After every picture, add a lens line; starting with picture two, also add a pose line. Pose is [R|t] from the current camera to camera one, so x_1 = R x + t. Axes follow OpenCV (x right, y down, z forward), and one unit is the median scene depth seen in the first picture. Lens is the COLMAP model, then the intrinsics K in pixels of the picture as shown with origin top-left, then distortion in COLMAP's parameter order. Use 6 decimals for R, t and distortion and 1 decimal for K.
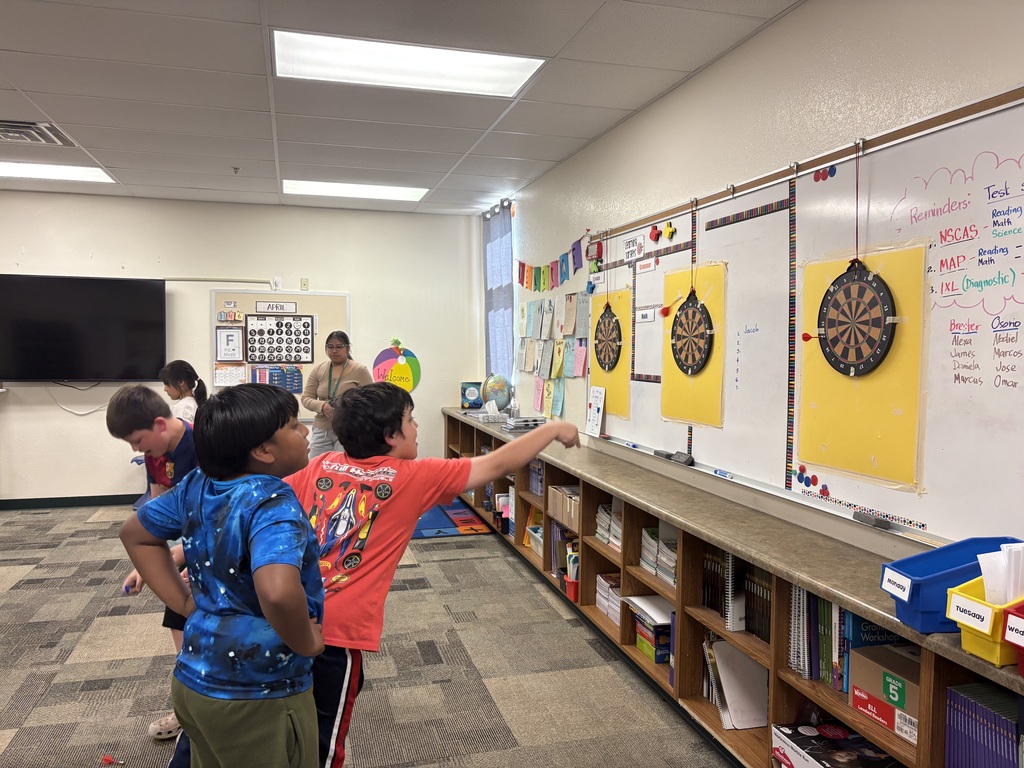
lens RADIAL K [[774.6, 0, 501.5], [0, 774.6, 382.6], [0, 0, 1]] dist [0.035434, -0.036378]
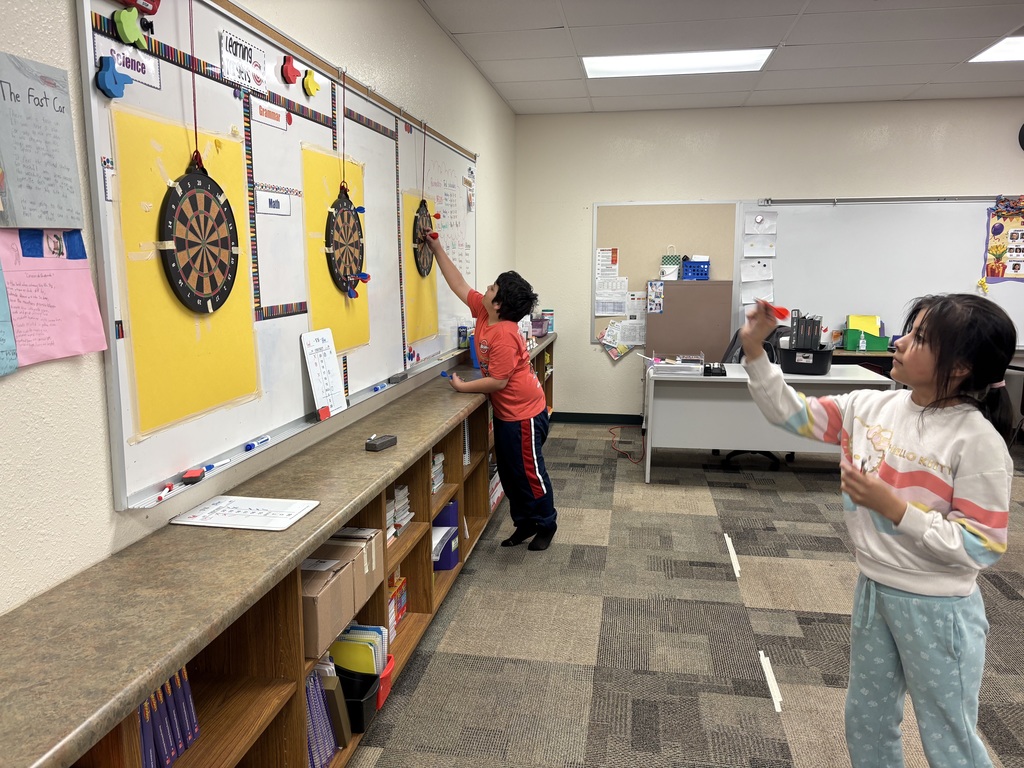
lens RADIAL K [[774.6, 0, 505.9], [0, 774.6, 376.7], [0, 0, 1]] dist [0.035434, -0.036378]
pose [[-0.907766, -0.070061, 0.413584, -0.249226], [0.013862, 0.980405, 0.196504, -0.080026], [-0.419247, 0.184113, -0.889008, 1.654254]]
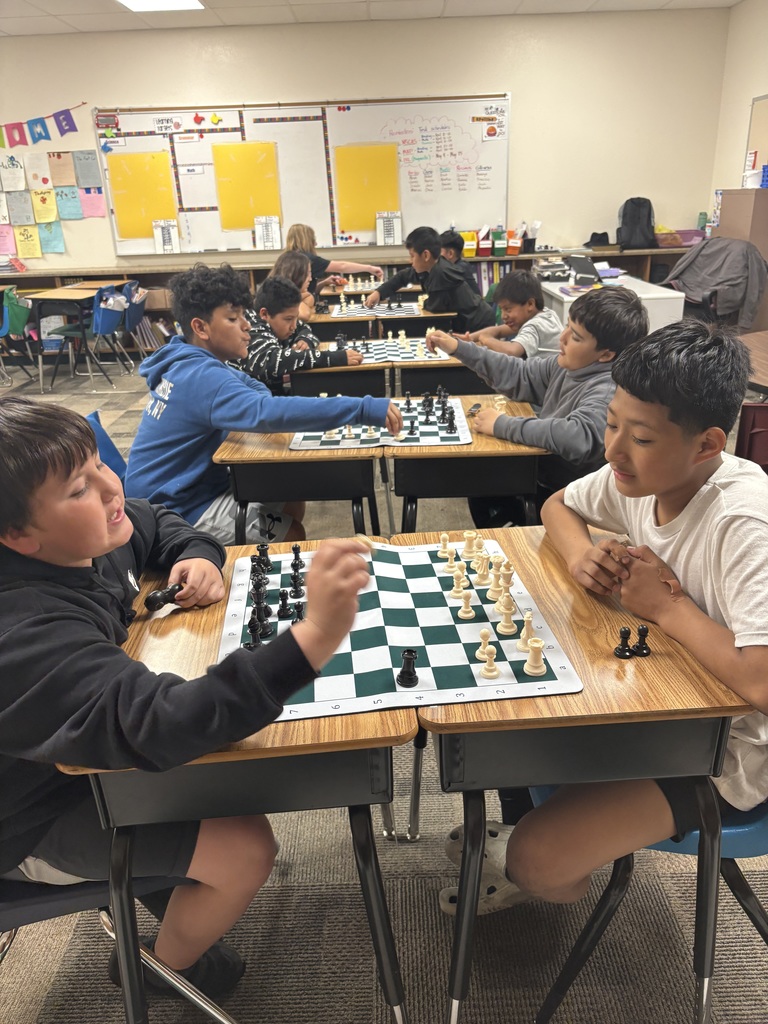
lens RADIAL K [[774.6, 0, 384.0], [0, 774.6, 511.4], [0, 0, 1]] dist [0.035434, -0.036378]
pose [[0.256481, -0.374810, 0.890918, -1.721312], [0.087655, 0.926973, 0.364744, 0.025246], [-0.962566, -0.015456, 0.270605, 0.123901]]
